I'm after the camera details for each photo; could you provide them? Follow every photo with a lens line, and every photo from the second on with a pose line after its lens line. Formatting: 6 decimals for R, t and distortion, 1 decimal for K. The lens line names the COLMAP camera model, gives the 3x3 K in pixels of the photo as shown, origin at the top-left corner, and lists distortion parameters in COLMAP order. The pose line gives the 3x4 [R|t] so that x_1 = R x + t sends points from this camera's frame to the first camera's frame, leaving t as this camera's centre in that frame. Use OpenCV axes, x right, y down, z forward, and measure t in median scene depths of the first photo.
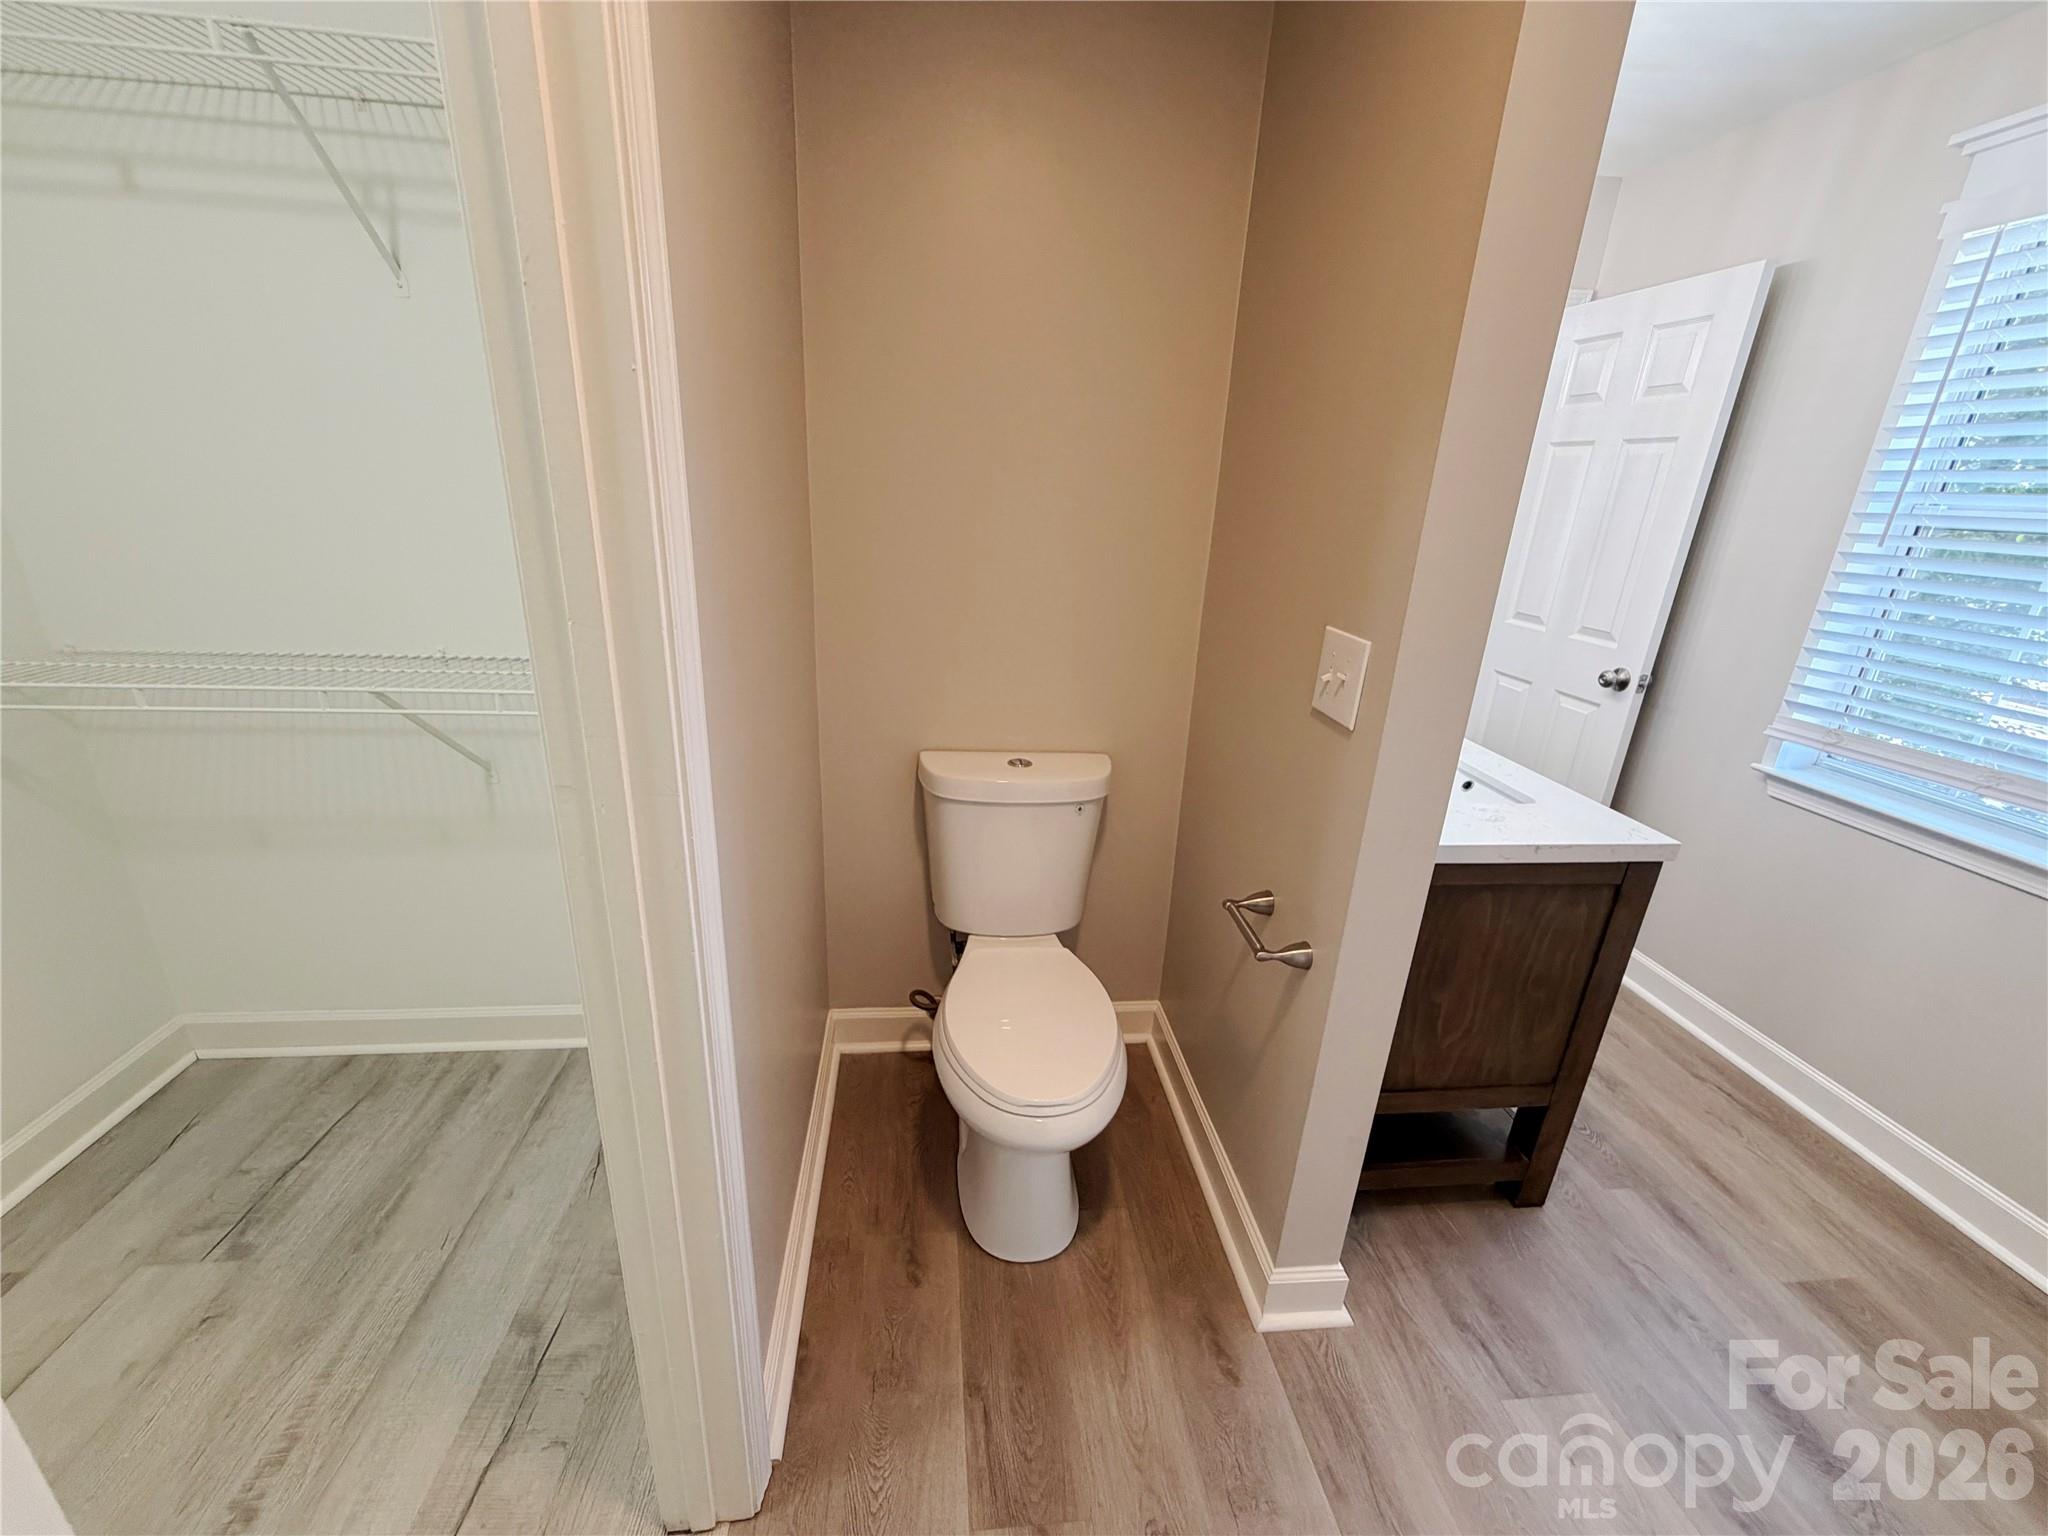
lens RADIAL K [[821.7, 0, 1024.8], [0, 821.7, 757.1], [0, 0, 1]] dist [-0.000922, -0.000282]
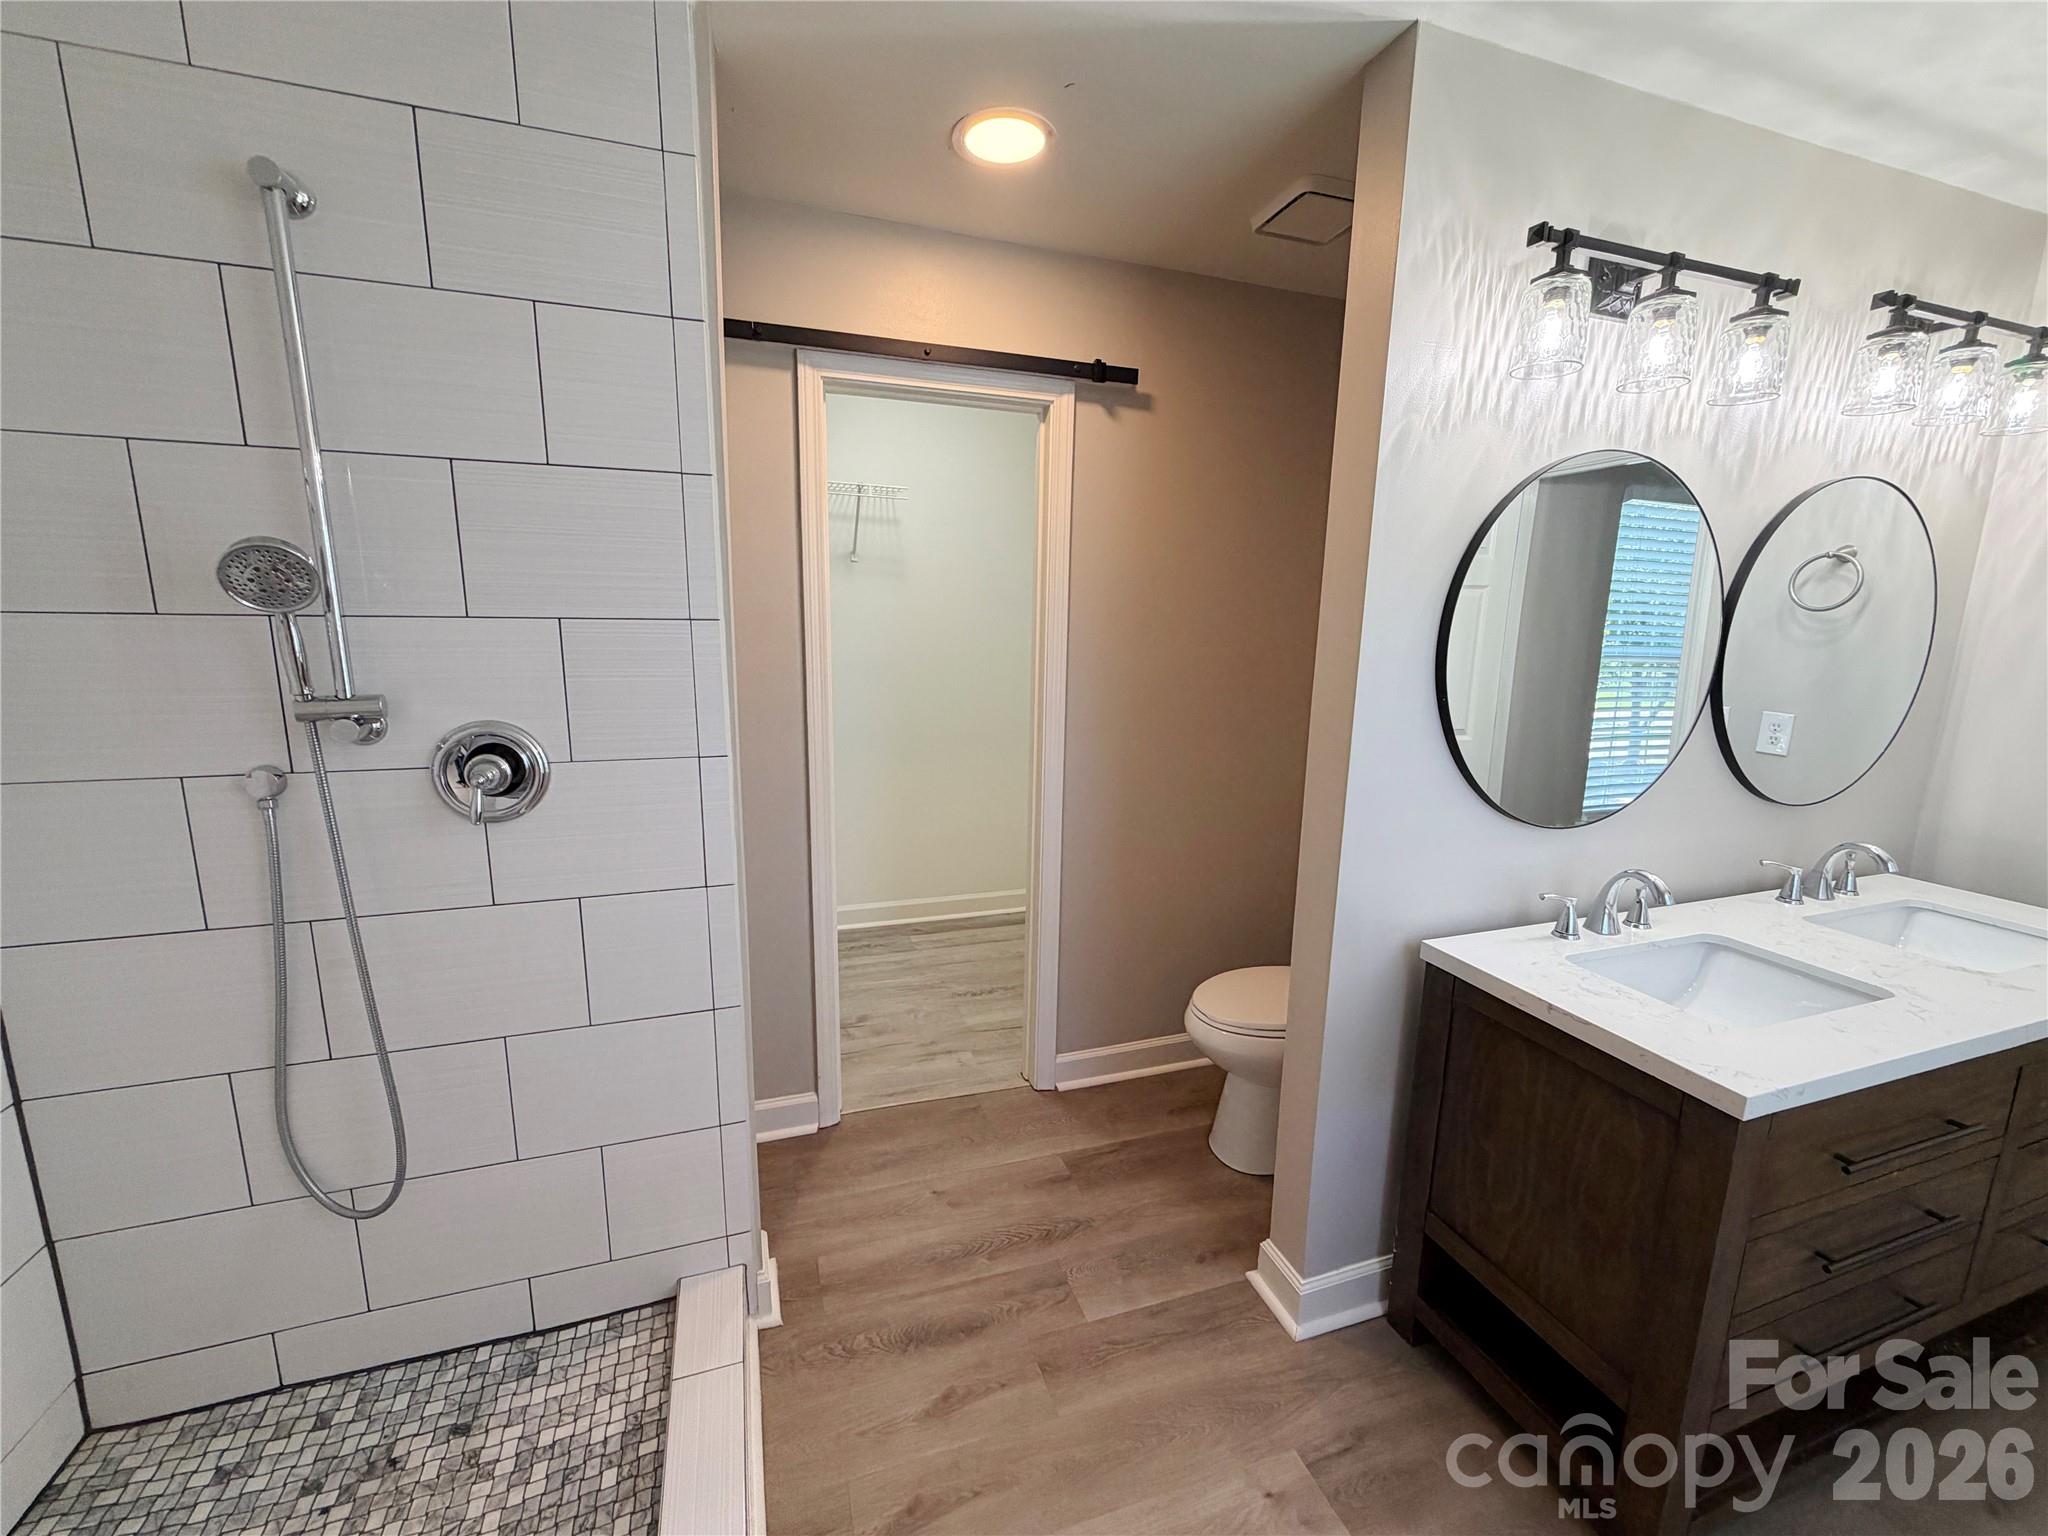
lens RADIAL K [[821.7, 0, 1028.4], [0, 821.7, 773.7], [0, 0, 1]] dist [-0.000922, -0.000282]
pose [[0.216340, 0.131316, -0.967447, 1.373949], [-0.328062, 0.943074, 0.054647, 0.002888], [0.919550, 0.305560, 0.247104, 0.136880]]
